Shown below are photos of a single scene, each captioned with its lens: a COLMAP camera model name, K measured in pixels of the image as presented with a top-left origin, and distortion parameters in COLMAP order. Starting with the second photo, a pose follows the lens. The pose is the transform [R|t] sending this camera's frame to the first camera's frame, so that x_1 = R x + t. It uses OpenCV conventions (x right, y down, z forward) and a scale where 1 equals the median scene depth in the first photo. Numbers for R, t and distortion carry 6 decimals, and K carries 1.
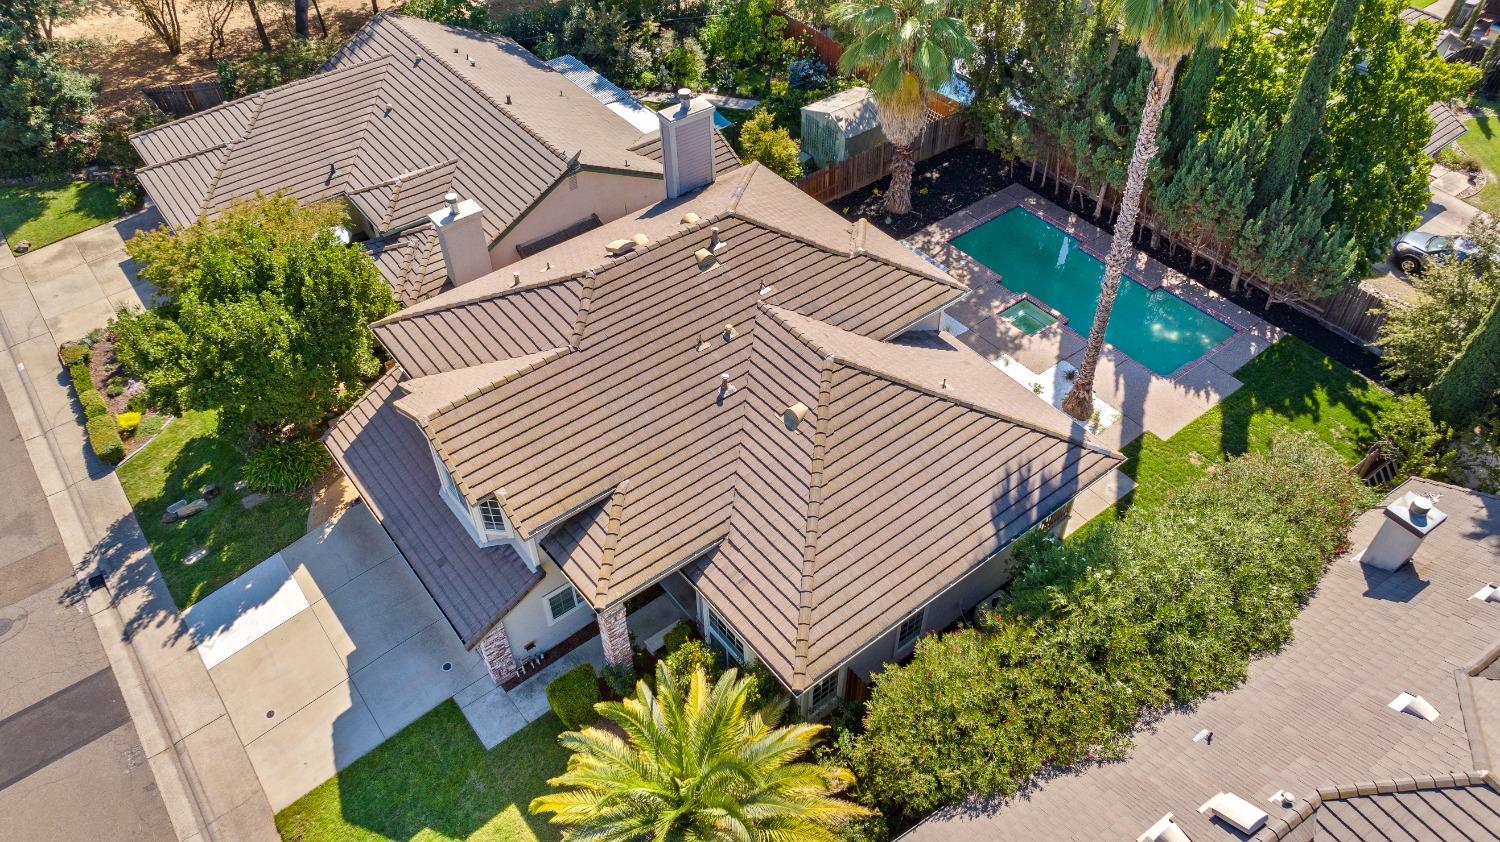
lens RADIAL K [[1045.5, 0, 766.3], [0, 1045.5, 420.4], [0, 0, 1]] dist [-0.023058, 0.018744]
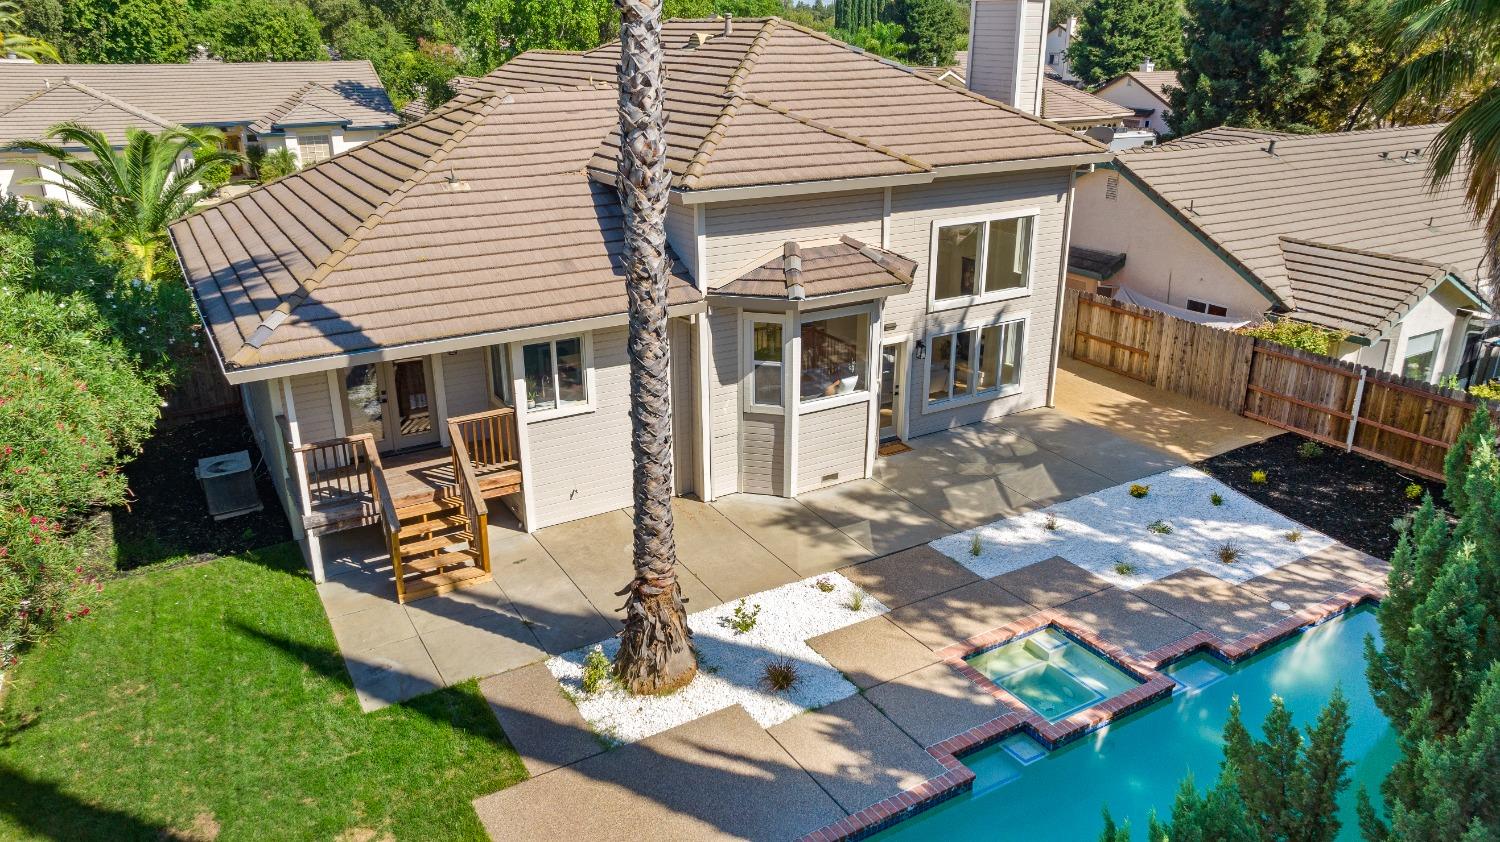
lens RADIAL K [[1045.5, 0, 756.0], [0, 1045.5, 422.0], [0, 0, 1]] dist [-0.023058, 0.018744]
pose [[-0.132834, 0.354005, -0.925762, 0.620492], [-0.694305, 0.633332, 0.341805, -0.224764], [0.707316, 0.688165, 0.161660, 0.914460]]
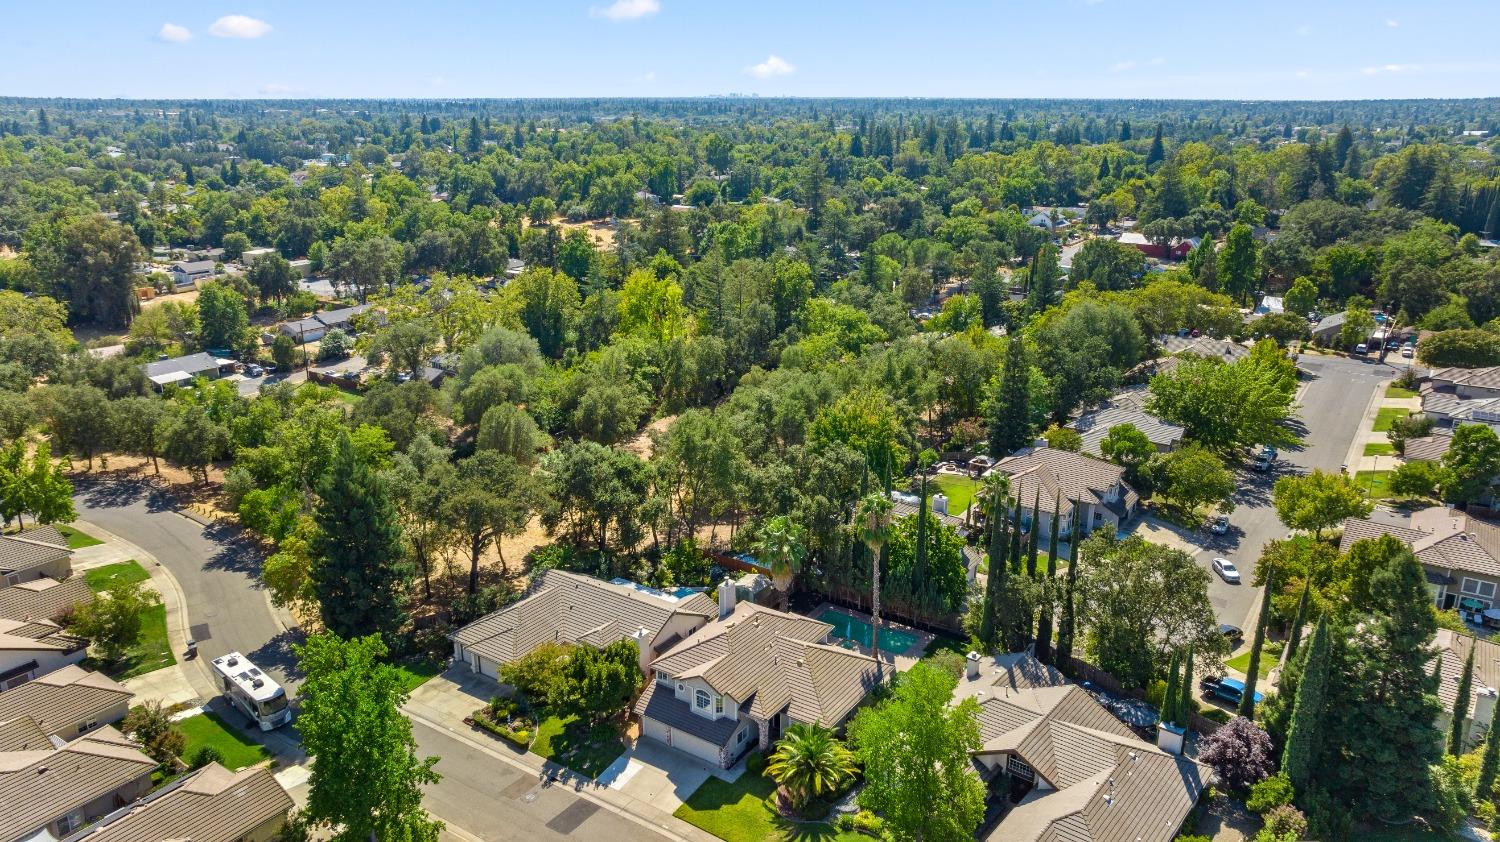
lens RADIAL K [[1045.5, 0, 791.0], [0, 1045.5, 396.1], [0, 0, 1]] dist [-0.023058, 0.018744]
pose [[0.944345, -0.072395, 0.320893, -0.767591], [0.216626, 0.870968, -0.441007, 0.544646], [-0.247561, 0.485976, 0.838177, -1.663505]]
